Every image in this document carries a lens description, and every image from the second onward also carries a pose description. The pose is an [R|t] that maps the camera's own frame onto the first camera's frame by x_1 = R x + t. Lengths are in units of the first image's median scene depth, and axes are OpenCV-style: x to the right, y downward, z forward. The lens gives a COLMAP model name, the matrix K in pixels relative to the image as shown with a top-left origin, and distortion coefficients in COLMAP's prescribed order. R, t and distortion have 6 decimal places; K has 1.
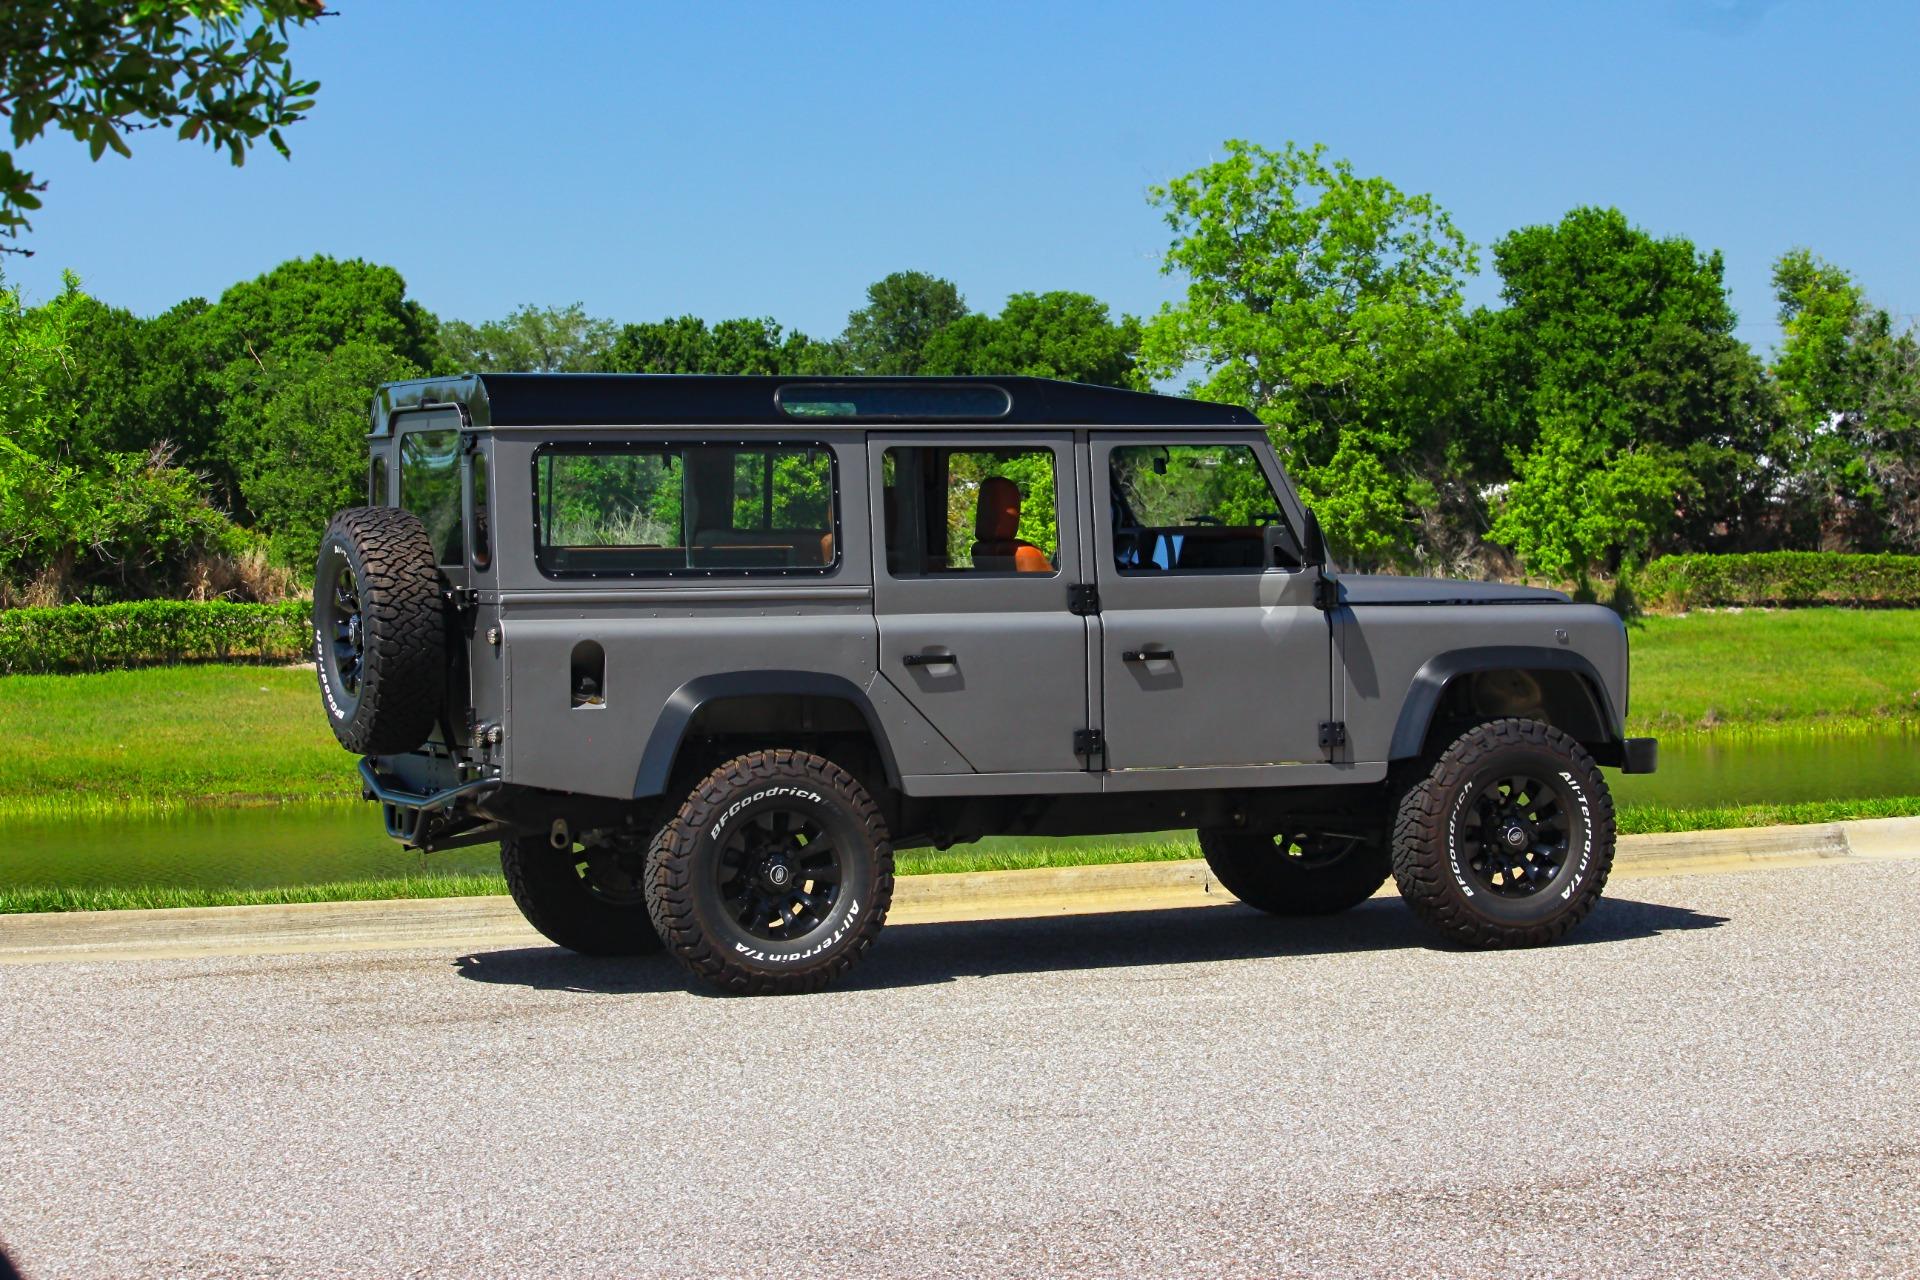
lens RADIAL K [[5142.1, 0, 961.7], [0, 5142.1, 551.0], [0, 0, 1]] dist [-0.354726, -0.358610]
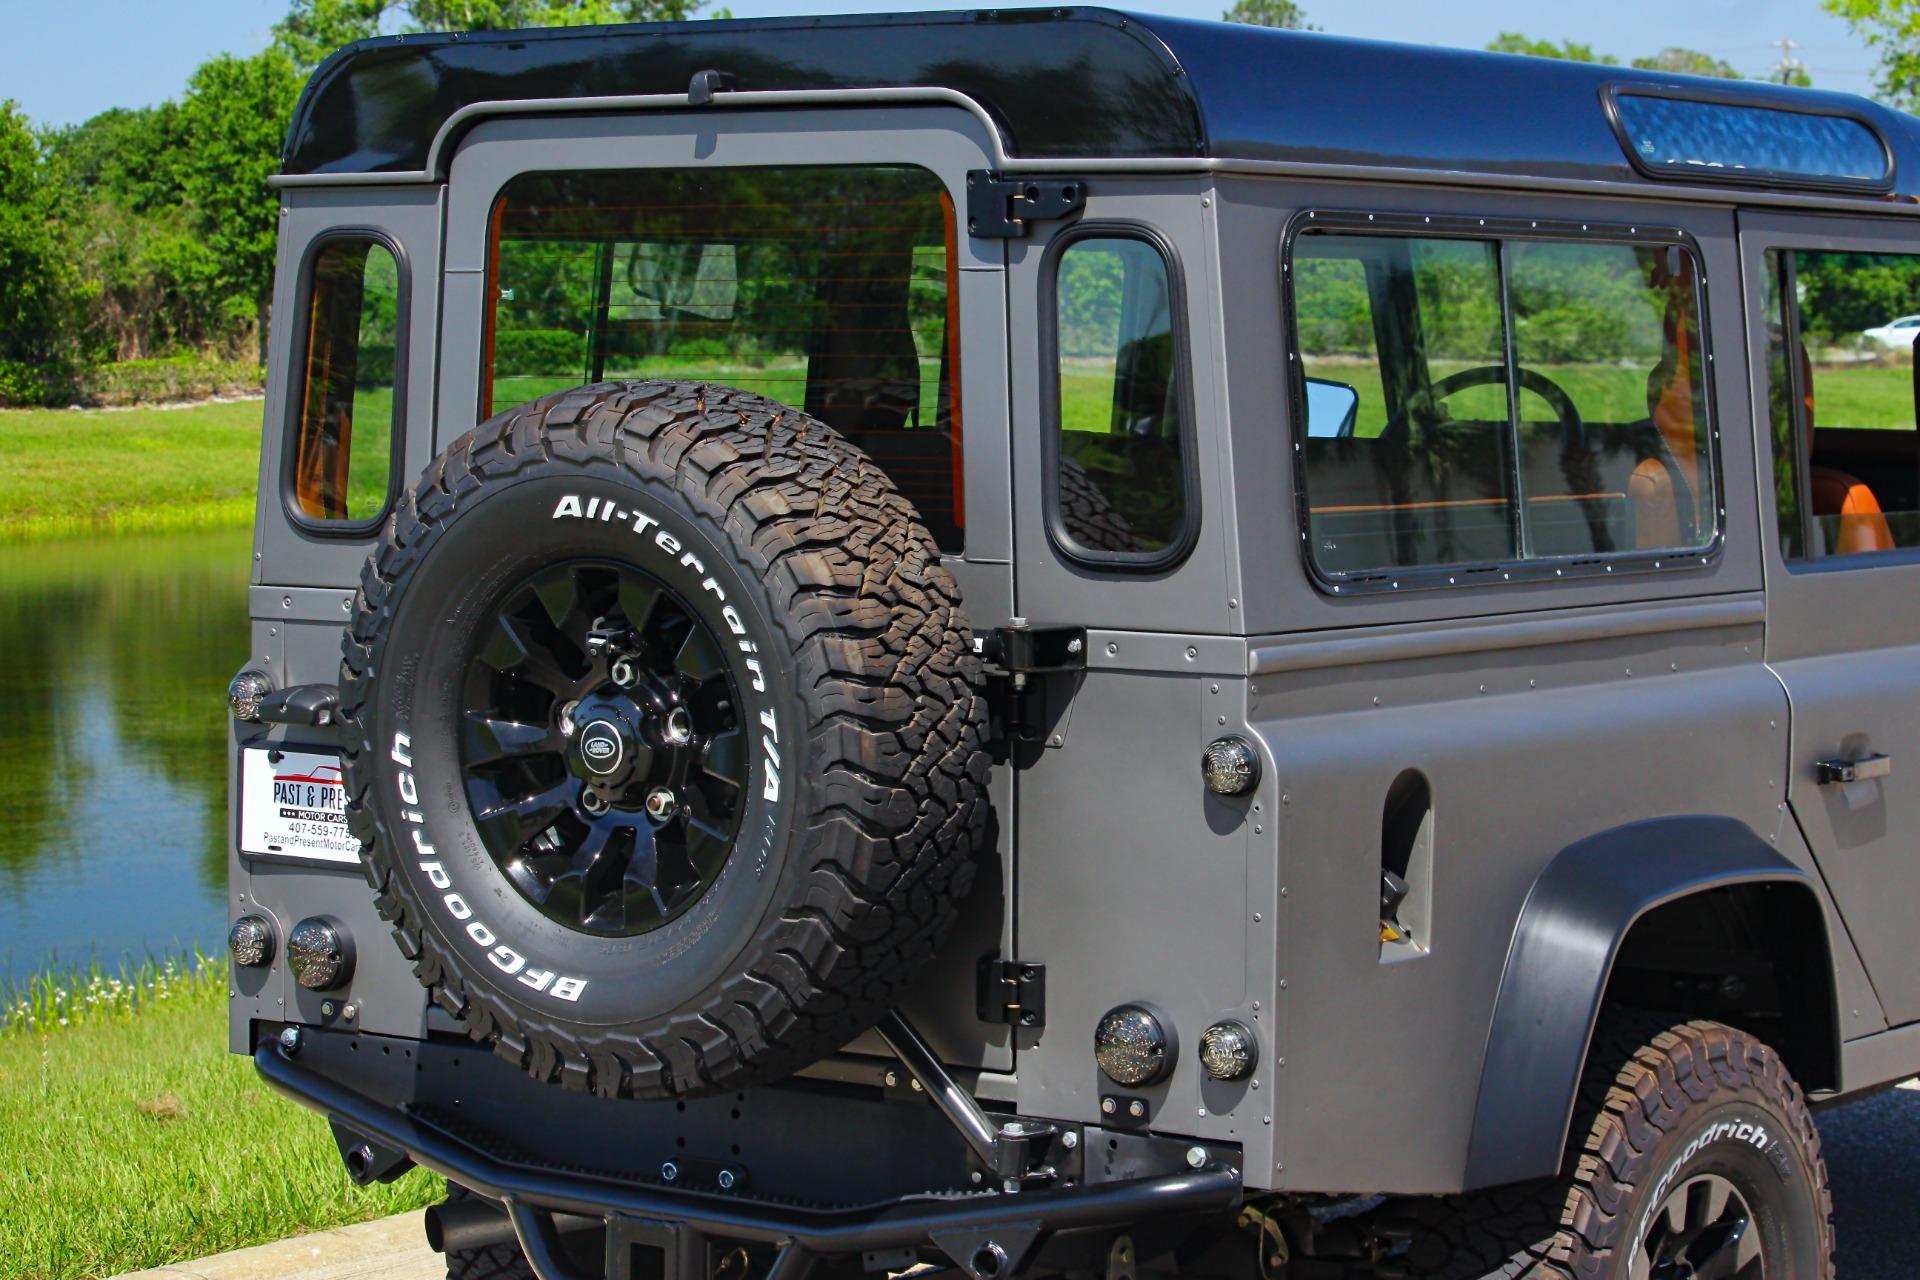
lens RADIAL K [[4906.0, 0, 1025.1], [0, 4906.0, 586.6], [0, 0, 1]] dist [-0.408998, -0.251406]
pose [[0.843855, -0.013366, 0.536405, -0.216276], [-0.012545, 0.998925, 0.044627, -0.007859], [-0.536425, -0.044387, 0.842780, 0.567542]]
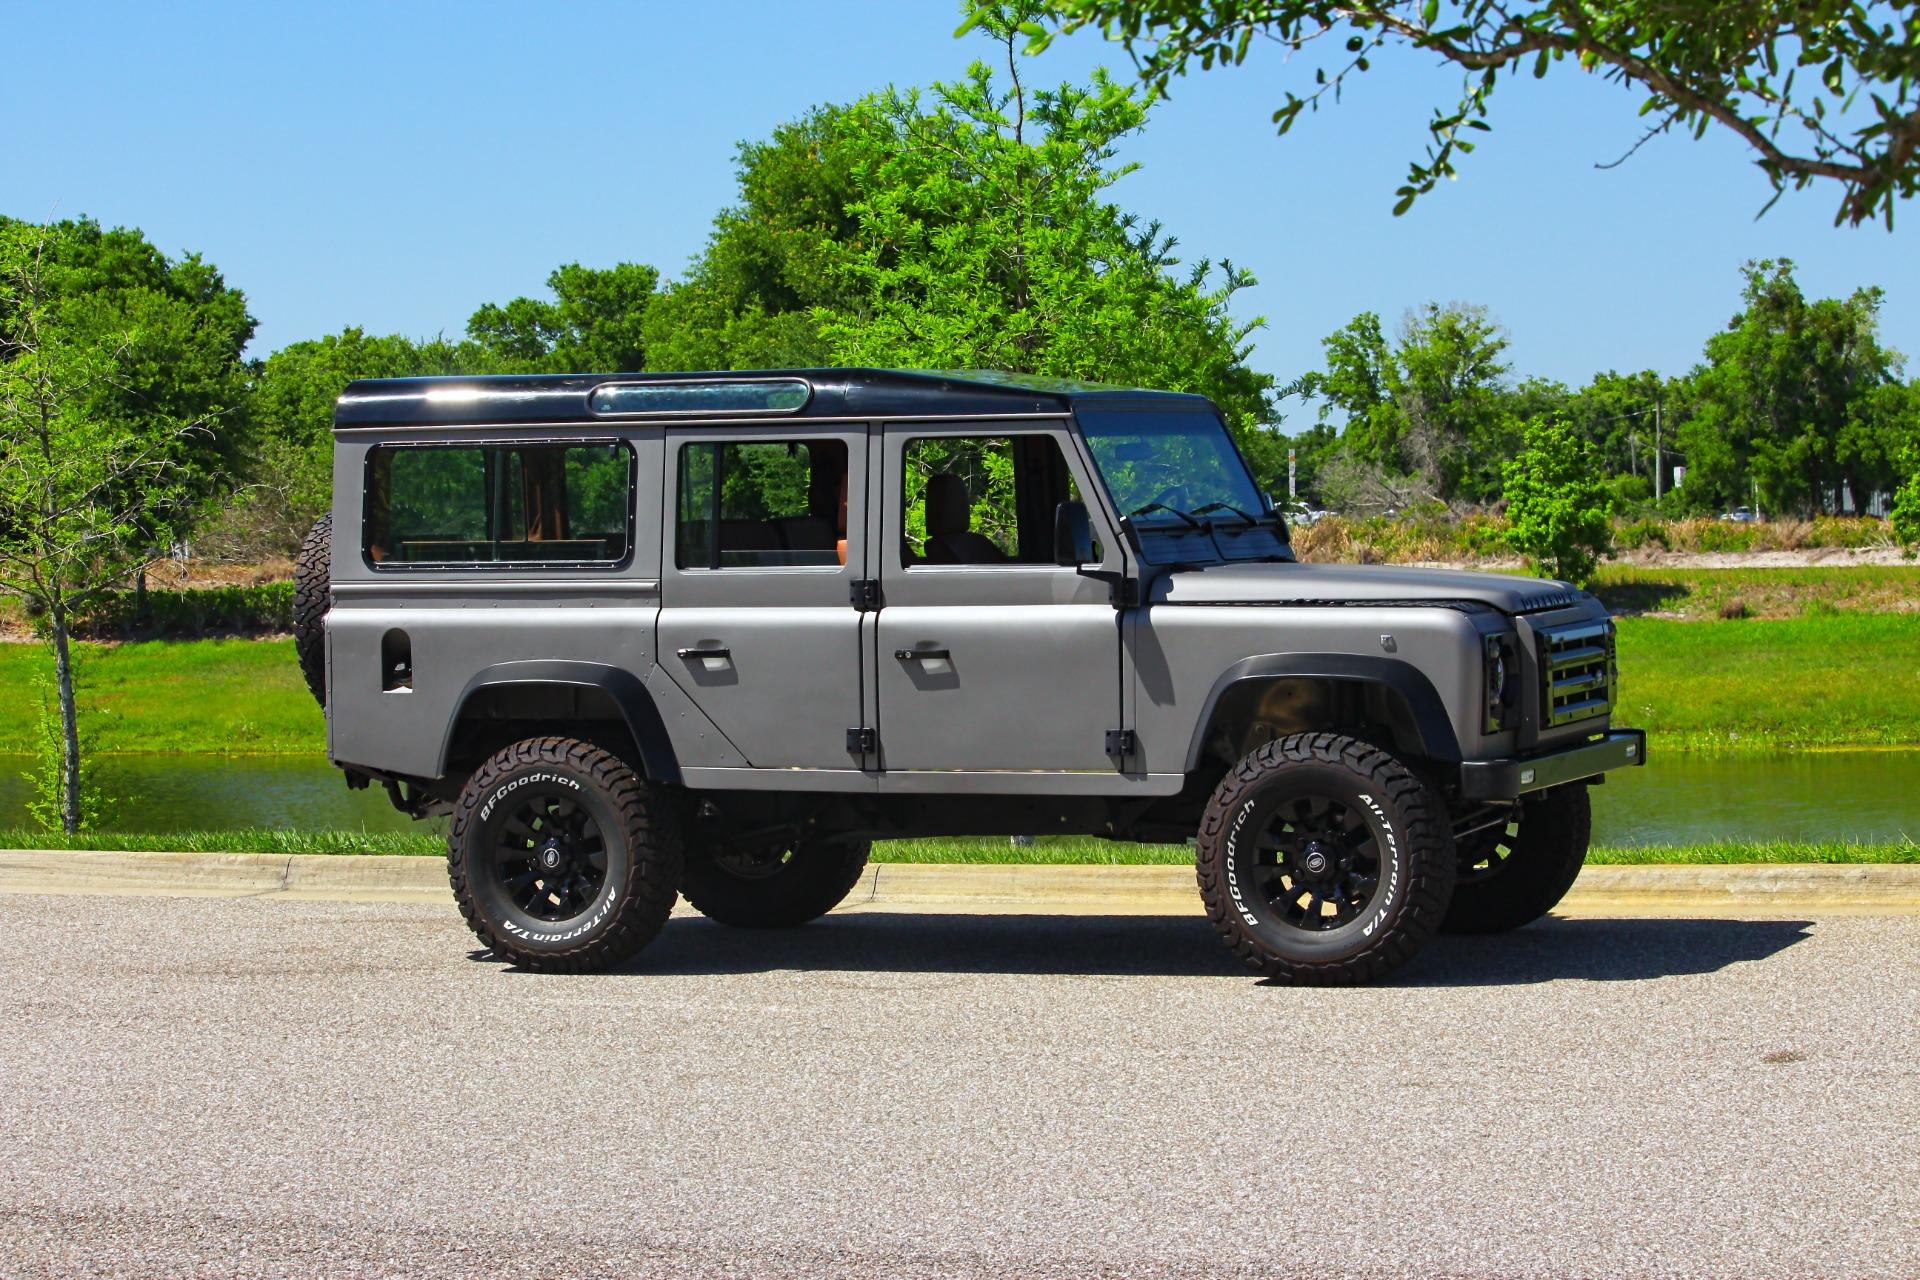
lens RADIAL K [[4897.1, 0, 957.4], [0, 4897.1, 648.0], [0, 0, 1]] dist [-0.431443, 0.004560]
pose [[0.689288, 0.025638, -0.724033, 0.578259], [0.005699, 0.999151, 0.040805, -0.015020], [0.724465, -0.032253, 0.688557, 0.301124]]
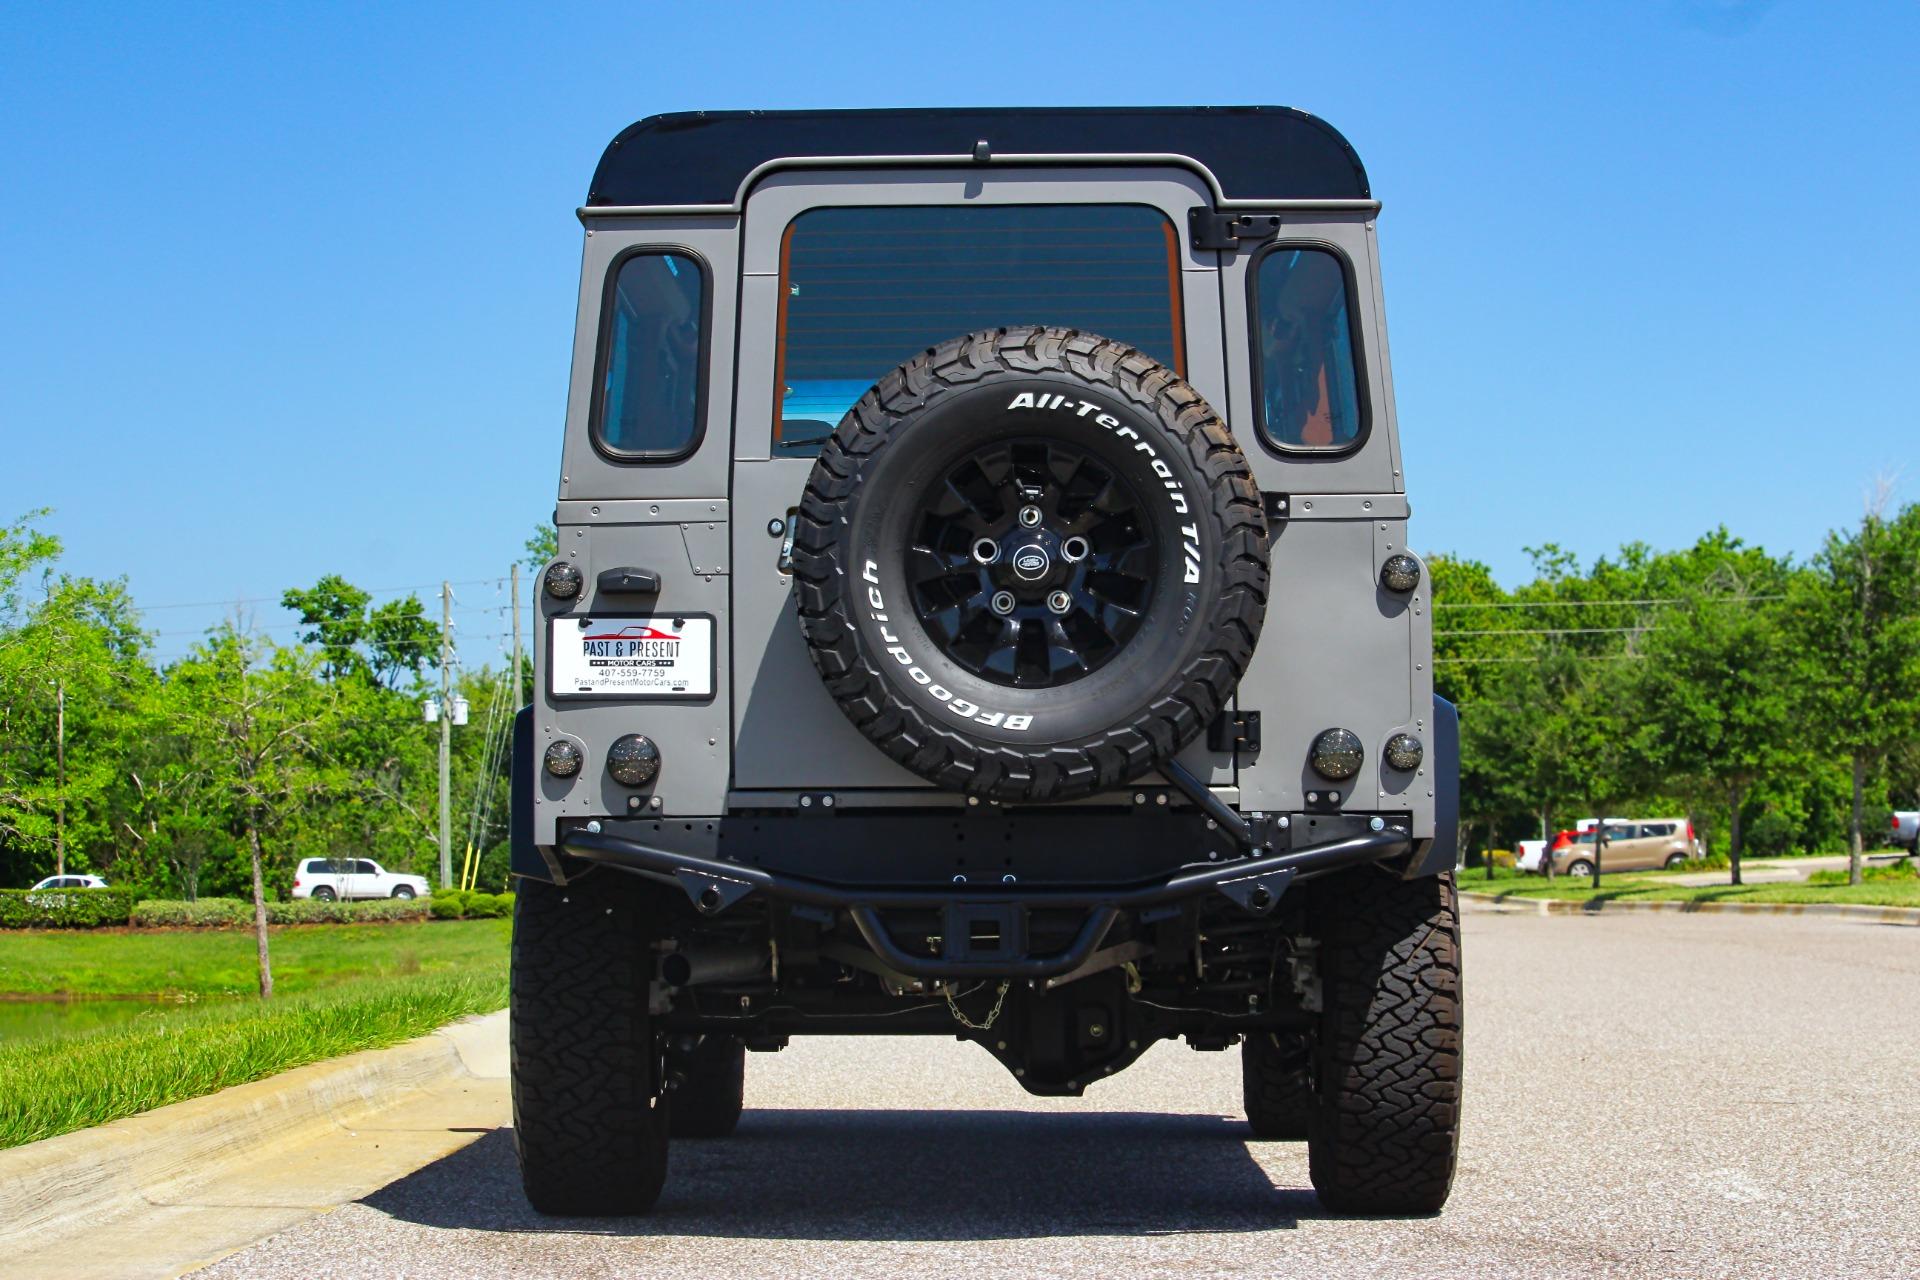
lens RADIAL K [[4906.0, 0, 1025.1], [0, 4906.0, 586.6], [0, 0, 1]] dist [-0.408998, -0.251406]
pose [[0.387252, 0.070704, 0.919259, -0.459857], [0.010437, 0.996655, -0.081054, 0.046733], [-0.921915, 0.040982, 0.385219, 0.647266]]
